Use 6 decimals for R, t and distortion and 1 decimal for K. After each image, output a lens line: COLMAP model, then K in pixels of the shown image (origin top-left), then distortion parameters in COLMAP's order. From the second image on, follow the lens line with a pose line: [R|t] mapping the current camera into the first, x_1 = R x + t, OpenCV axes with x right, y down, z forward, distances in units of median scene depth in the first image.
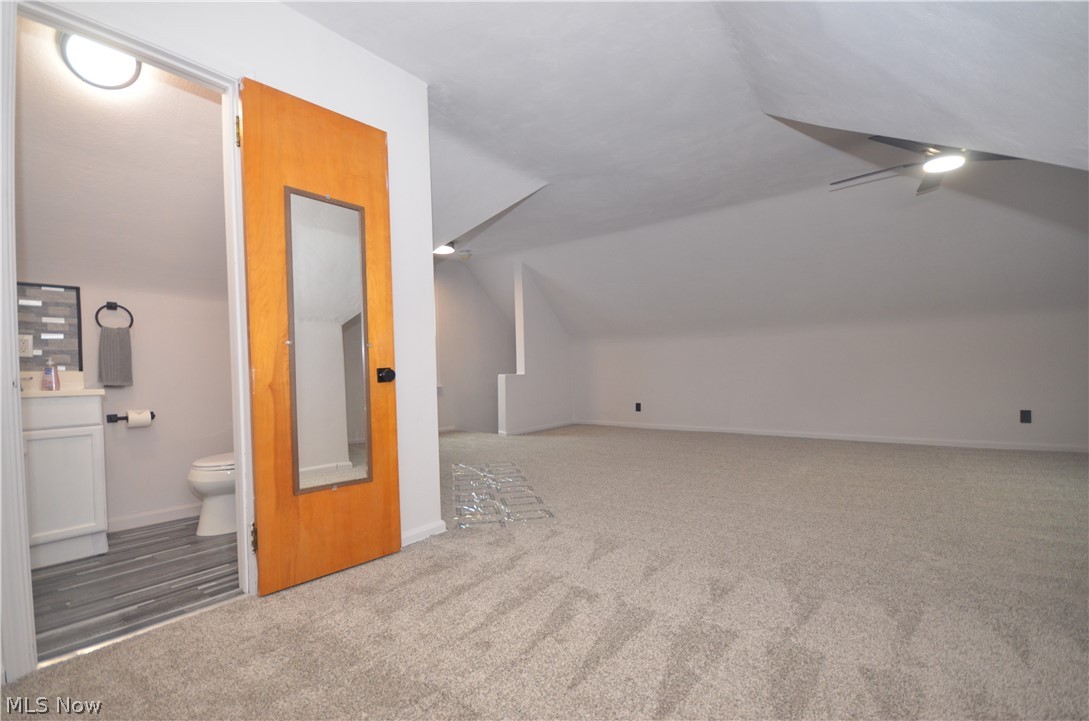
lens RADIAL K [[470.2, 0, 549.8], [0, 470.2, 366.2], [0, 0, 1]] dist [-0.003283, -0.005282]
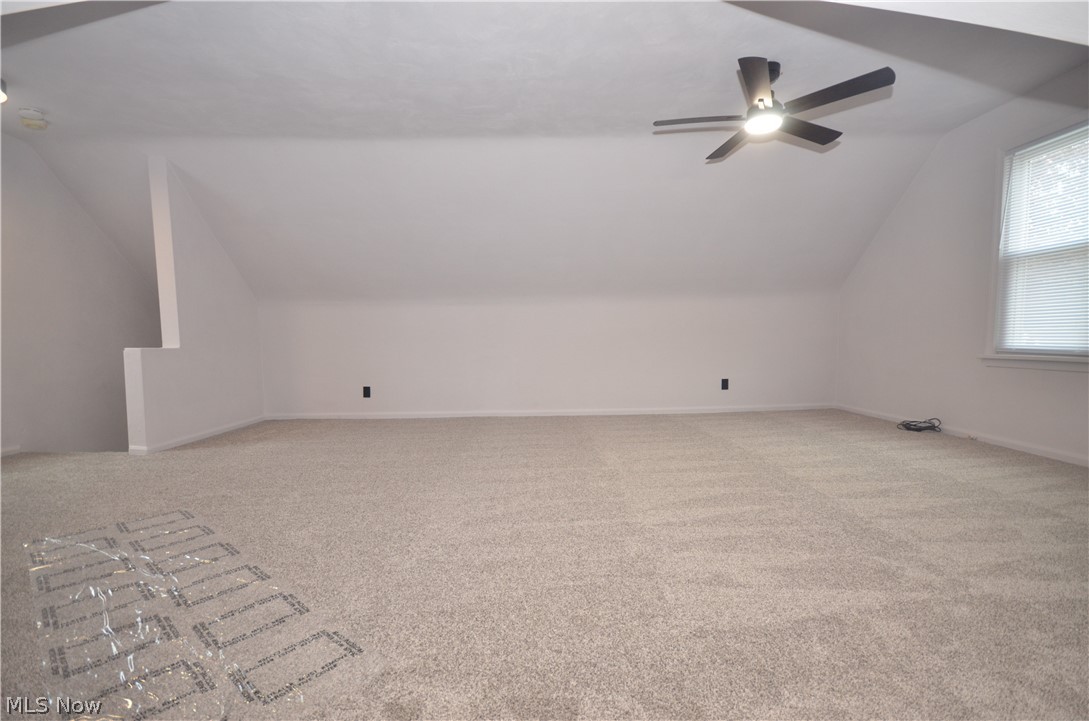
lens RADIAL K [[470.2, 0, 539.3], [0, 470.2, 364.6], [0, 0, 1]] dist [-0.003283, -0.005282]
pose [[0.794346, -0.018712, 0.607177, -0.126122], [-0.008106, 0.999110, 0.041395, 0.021809], [-0.607412, -0.037803, 0.793487, 0.548480]]
